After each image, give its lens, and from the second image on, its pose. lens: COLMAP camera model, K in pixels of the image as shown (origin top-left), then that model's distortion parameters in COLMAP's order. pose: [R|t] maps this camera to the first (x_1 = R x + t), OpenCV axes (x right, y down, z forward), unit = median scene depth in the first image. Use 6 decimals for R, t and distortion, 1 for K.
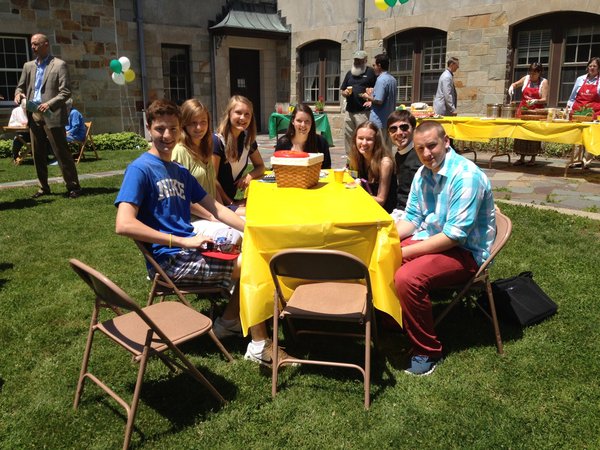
lens RADIAL K [[611.2, 0, 299.6], [0, 611.2, 224.9], [0, 0, 1]] dist [-0.022703, 0.000000]
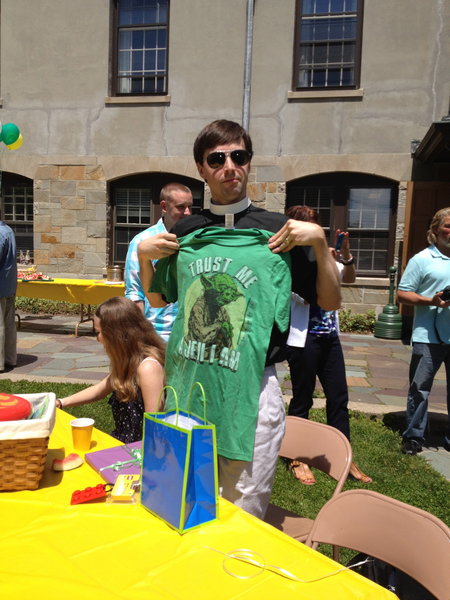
lens RADIAL K [[573.8, 0, 224.5], [0, 573.8, 302.3], [0, 0, 1]] dist [0.021472, 0.000000]
pose [[0.792104, -0.008459, 0.610328, -0.049194], [0.078596, 0.992993, -0.088241, -0.050931], [-0.605305, 0.117866, 0.787219, 0.217332]]
